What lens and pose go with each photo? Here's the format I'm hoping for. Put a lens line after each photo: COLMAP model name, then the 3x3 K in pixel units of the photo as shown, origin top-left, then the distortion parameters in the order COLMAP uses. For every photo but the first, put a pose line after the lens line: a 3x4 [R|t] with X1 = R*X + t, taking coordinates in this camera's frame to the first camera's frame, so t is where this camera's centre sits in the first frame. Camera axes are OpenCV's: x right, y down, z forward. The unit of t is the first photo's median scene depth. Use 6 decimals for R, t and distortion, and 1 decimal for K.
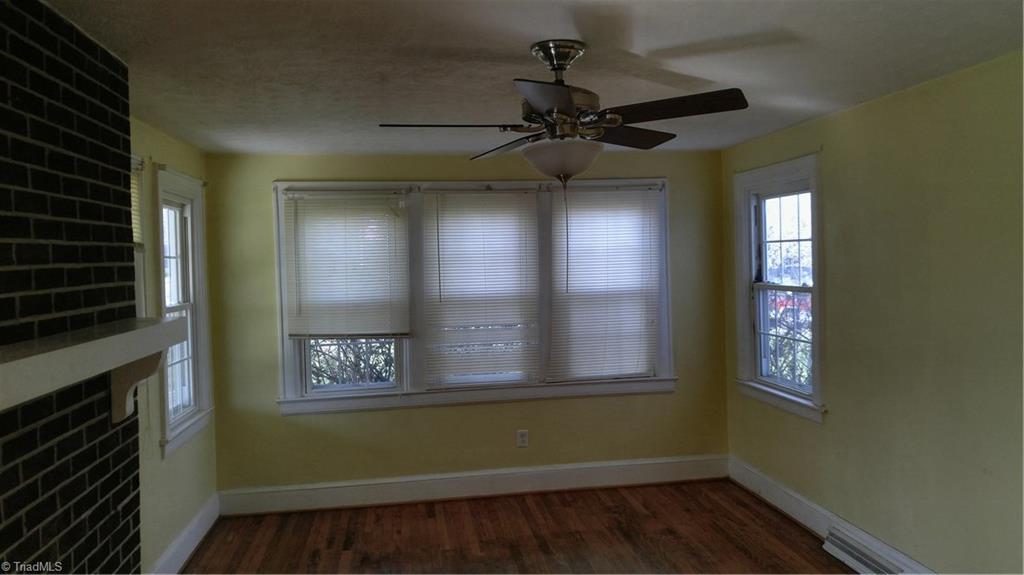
lens RADIAL K [[766.9, 0, 512.0], [0, 766.9, 287.5], [0, 0, 1]] dist [0.058353, 0.001001]
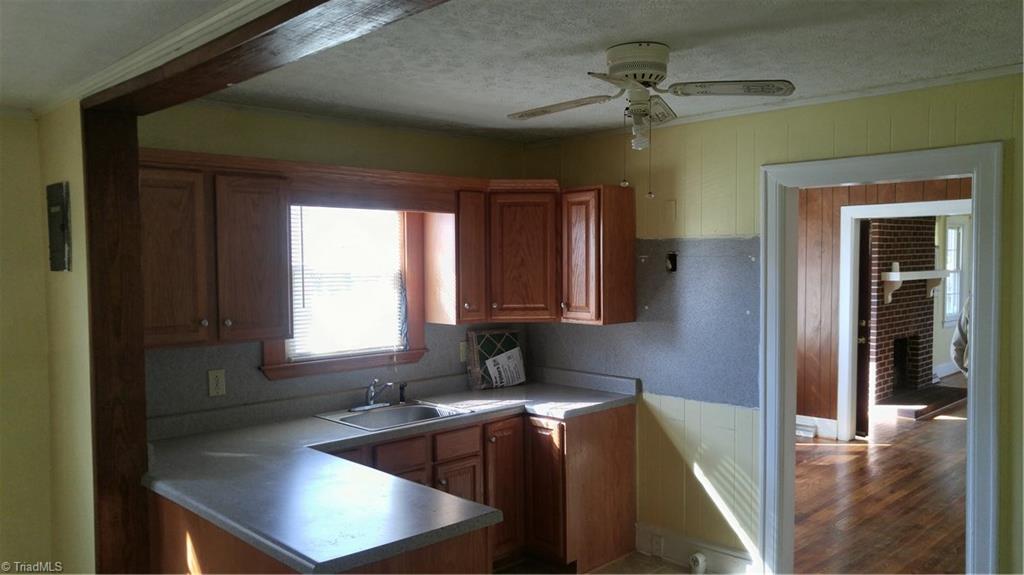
lens RADIAL K [[766.9, 0, 512.0], [0, 766.9, 287.5], [0, 0, 1]] dist [0.058353, 0.001001]
pose [[0.583628, 0.046317, -0.810699, 0.965458], [-0.033299, 0.998897, 0.033097, 0.053069], [0.811338, 0.007679, 0.584527, -1.995701]]
